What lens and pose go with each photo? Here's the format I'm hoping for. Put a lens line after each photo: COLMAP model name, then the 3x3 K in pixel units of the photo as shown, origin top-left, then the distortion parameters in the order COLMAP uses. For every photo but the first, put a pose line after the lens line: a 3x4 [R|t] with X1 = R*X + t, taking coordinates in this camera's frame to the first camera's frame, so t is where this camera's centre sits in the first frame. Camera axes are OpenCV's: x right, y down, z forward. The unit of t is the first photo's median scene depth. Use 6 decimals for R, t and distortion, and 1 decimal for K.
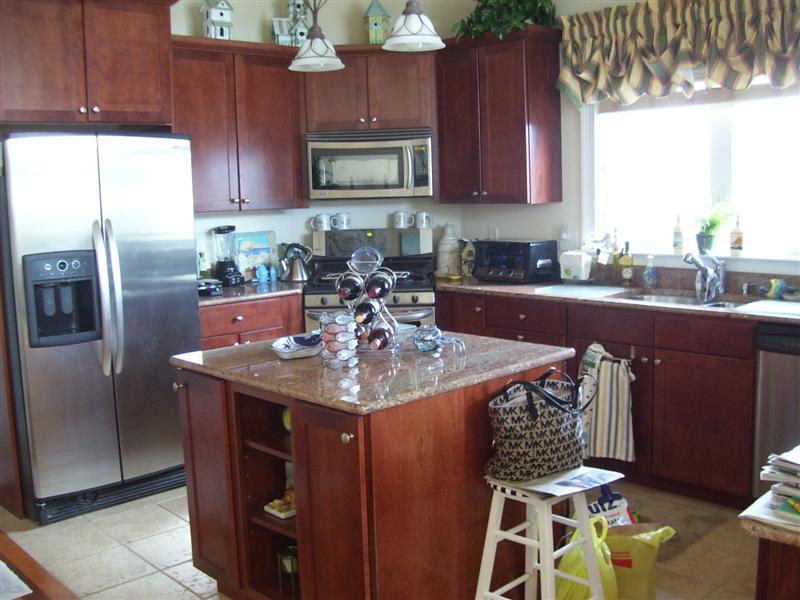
lens RADIAL K [[893.8, 0, 400.0], [0, 893.8, 300.0], [0, 0, 1]] dist [-0.077274, 0.246588]
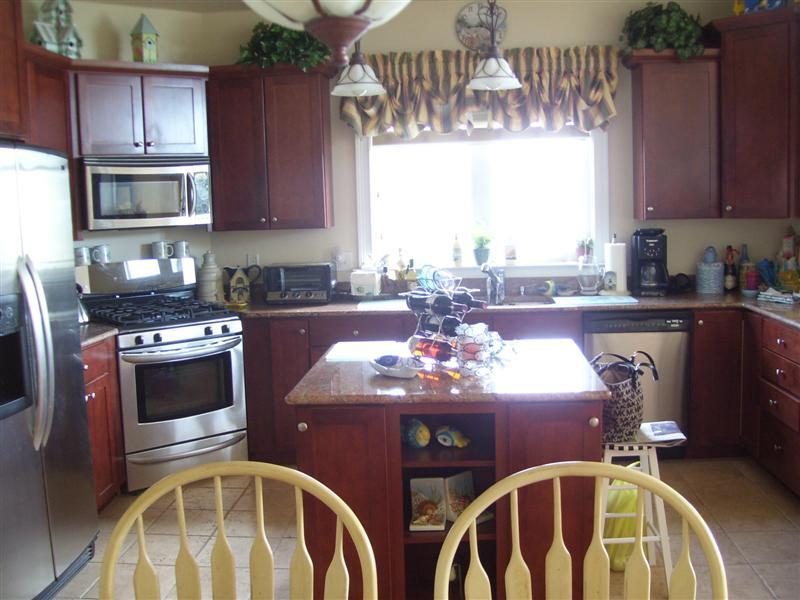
lens RADIAL K [[926.0, 0, 400.0], [0, 926.0, 300.0], [0, 0, 1]] dist [0.005059, 0.005501]
pose [[0.762613, -0.072592, 0.642769, -0.520908], [0.098515, 0.995125, -0.004497, -0.009656], [-0.639310, 0.066751, 0.766047, 0.109381]]
